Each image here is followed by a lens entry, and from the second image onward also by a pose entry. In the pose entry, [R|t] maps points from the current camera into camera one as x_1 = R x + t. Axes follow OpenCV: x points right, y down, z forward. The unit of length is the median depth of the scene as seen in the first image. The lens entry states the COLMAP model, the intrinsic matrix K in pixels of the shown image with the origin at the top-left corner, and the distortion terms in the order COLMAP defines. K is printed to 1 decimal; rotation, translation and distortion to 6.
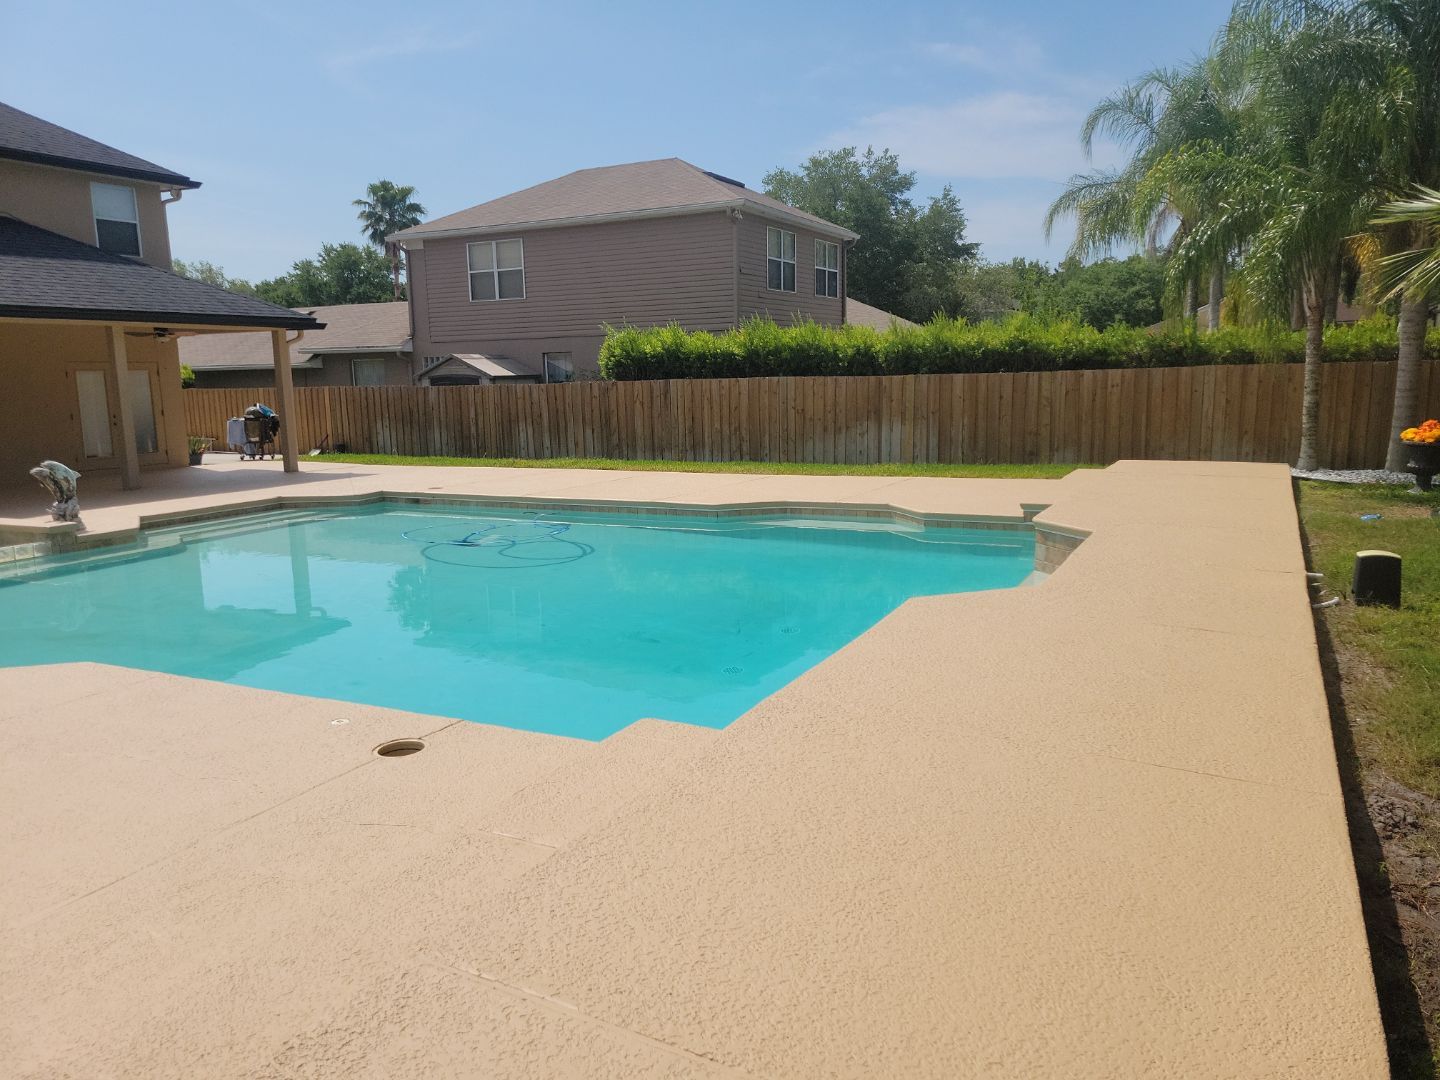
lens RADIAL K [[1064.8, 0, 688.0], [0, 1064.8, 527.1], [0, 0, 1]] dist [0.060276, 0.001642]
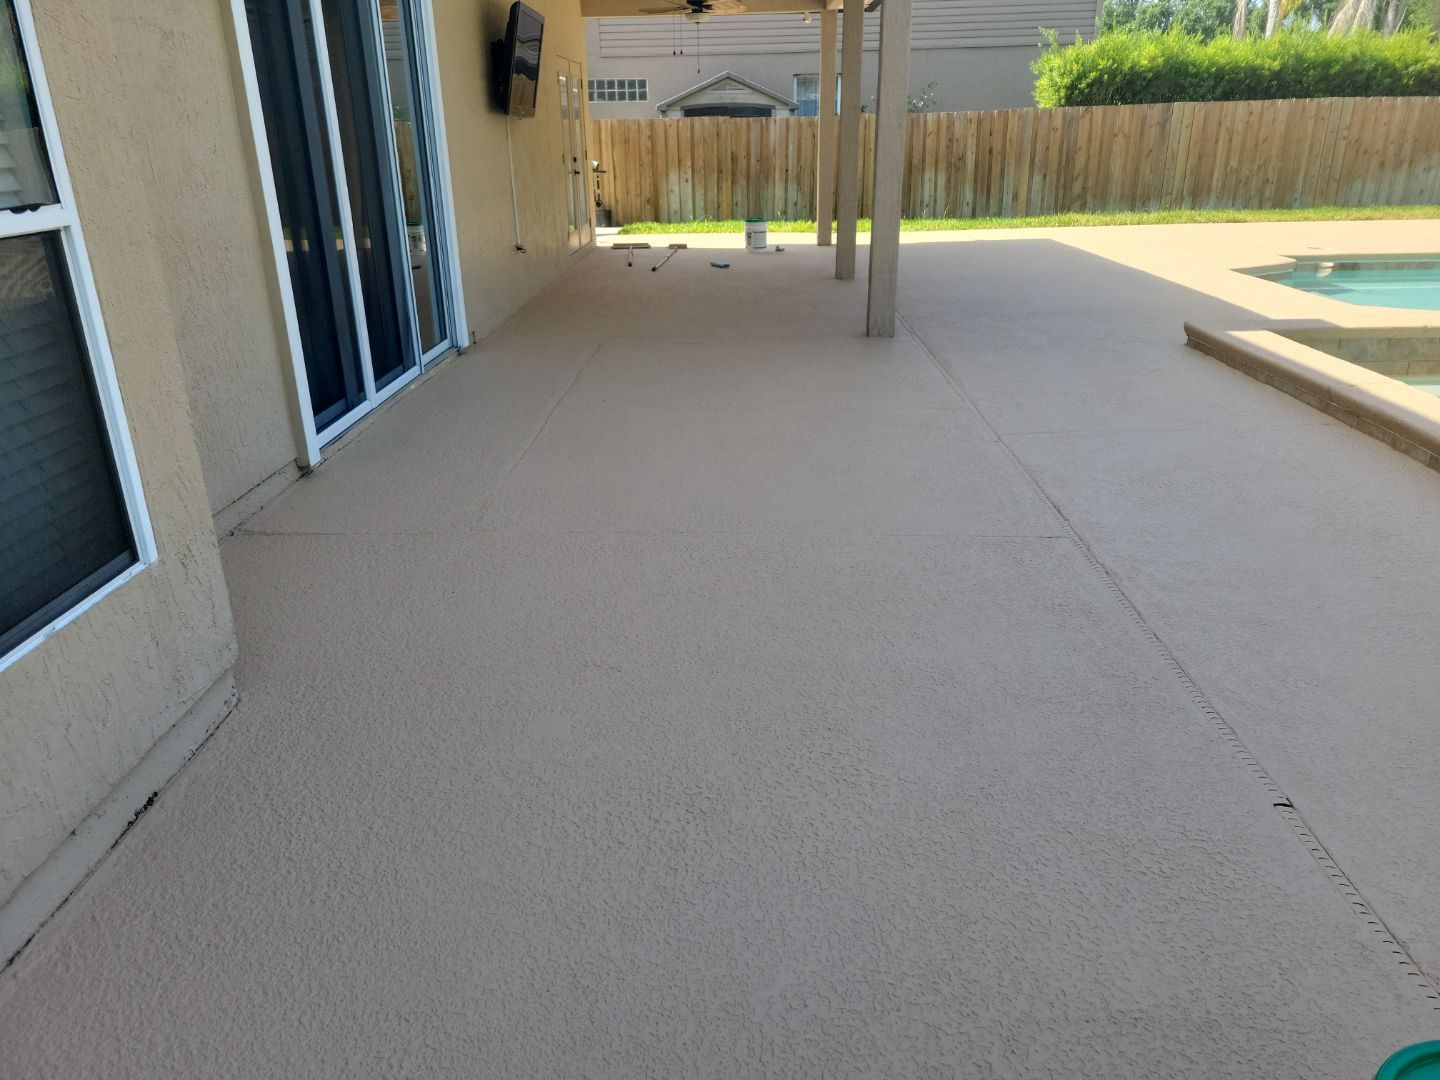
lens RADIAL K [[1077.6, 0, 703.6], [0, 1077.6, 560.8], [0, 0, 1]] dist [0.055552, -0.043173]
pose [[0.899154, -0.157247, 0.408405, -0.682473], [0.061422, 0.969324, 0.237987, -0.024503], [-0.433300, -0.188902, 0.881231, 0.370132]]
